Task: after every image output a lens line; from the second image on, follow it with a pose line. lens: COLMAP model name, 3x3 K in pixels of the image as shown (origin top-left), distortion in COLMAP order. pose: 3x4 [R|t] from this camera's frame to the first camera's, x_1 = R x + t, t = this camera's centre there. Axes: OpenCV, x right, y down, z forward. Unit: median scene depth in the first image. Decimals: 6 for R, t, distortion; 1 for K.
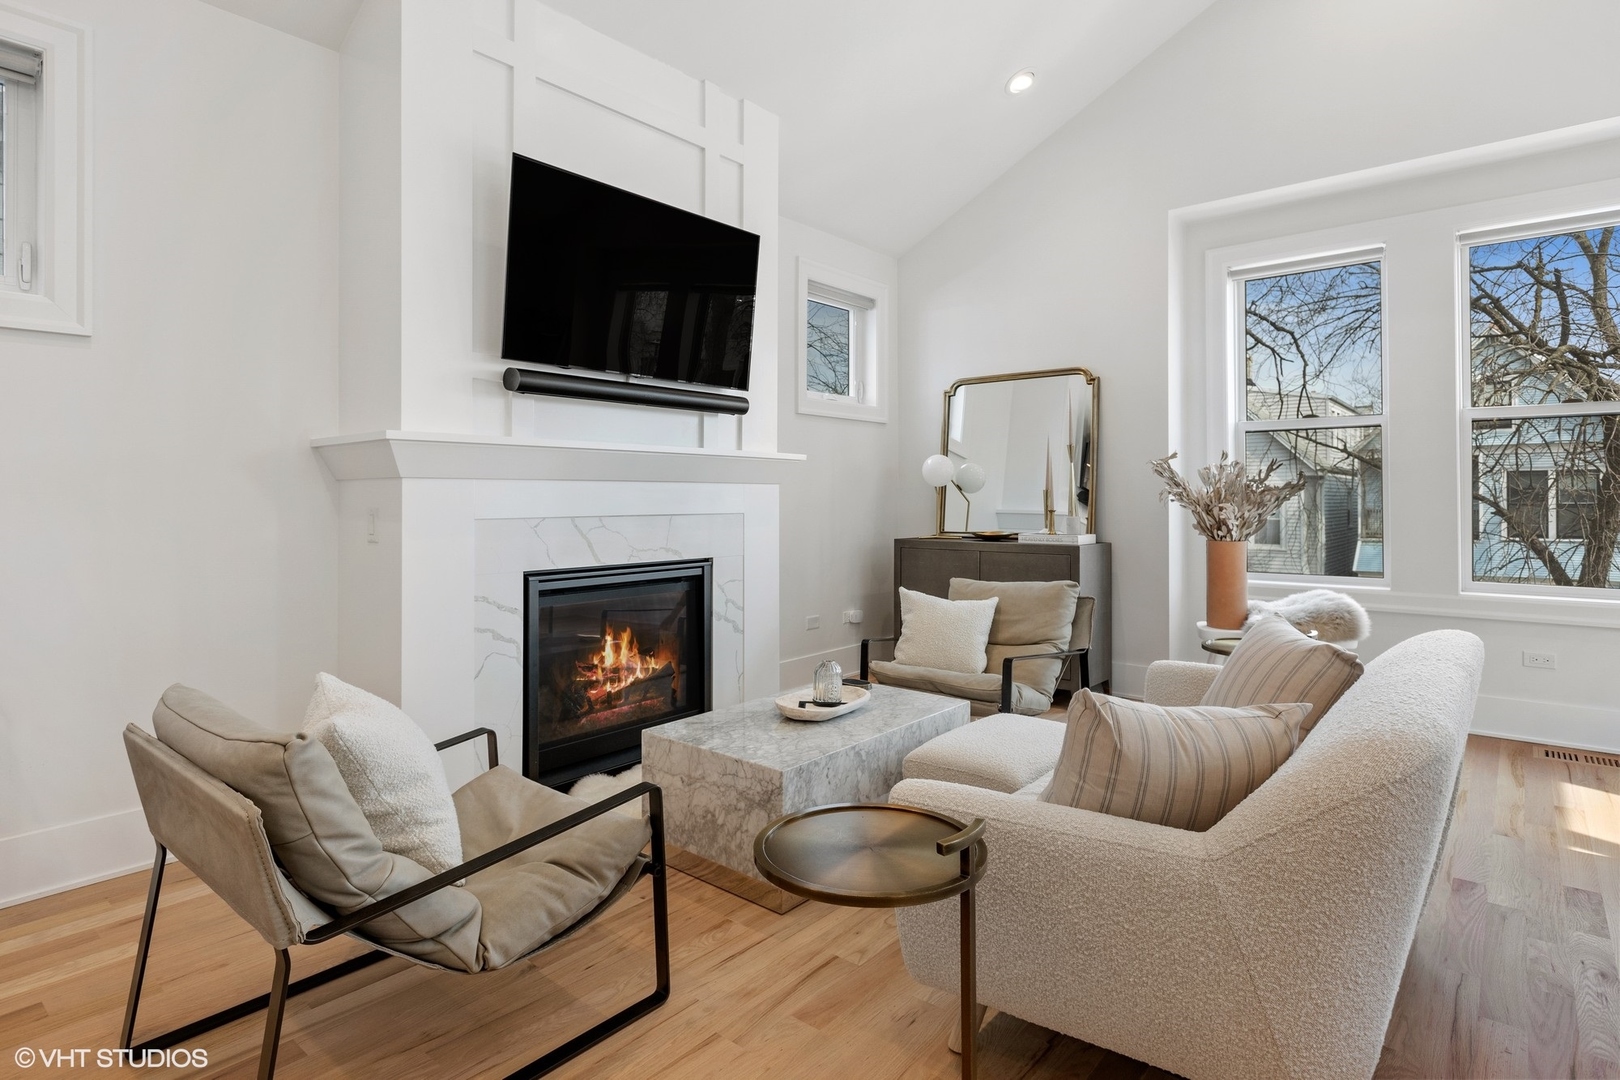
lens RADIAL K [[849.7, 0, 809.1], [0, 849.7, 488.5], [0, 0, 1]] dist [-0.000166, 0.000030]
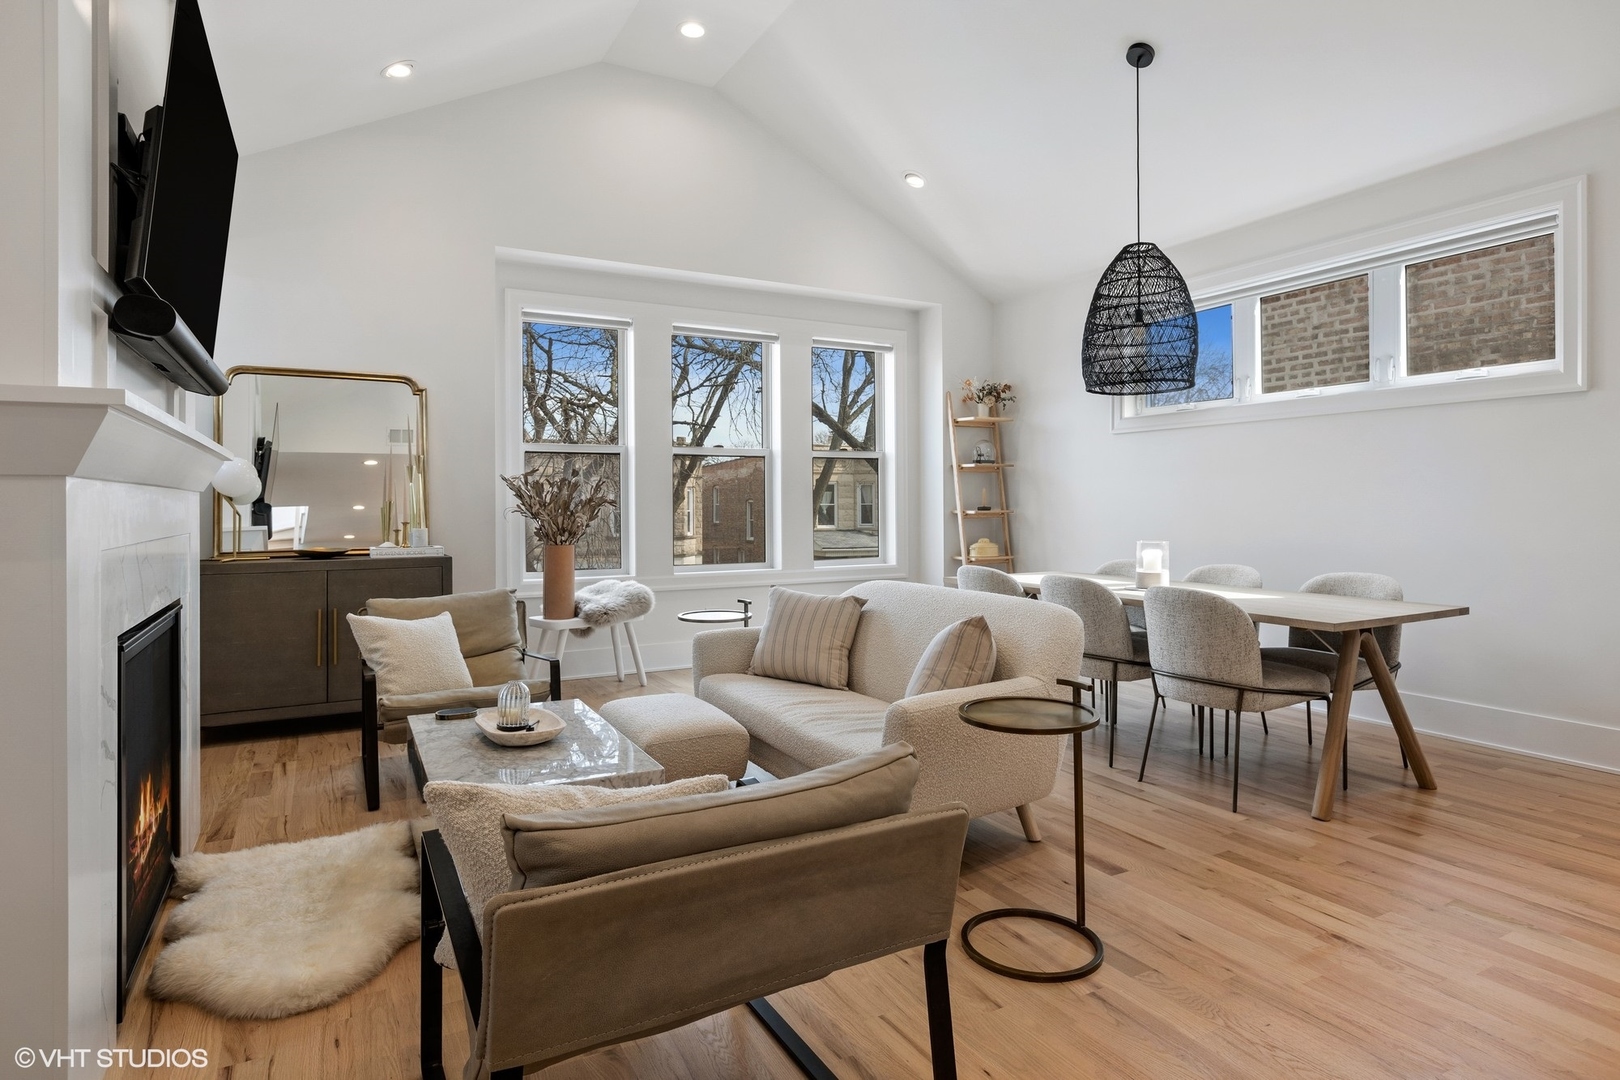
lens RADIAL K [[884.4, 0, 809.9], [0, 884.4, 505.6], [0, 0, 1]] dist [0.001568, 0.000195]
pose [[0.363265, -0.002947, 0.931681, -0.484484], [-0.006755, 0.999960, 0.005796, -0.003031], [-0.931661, -0.008399, 0.363230, 0.205398]]
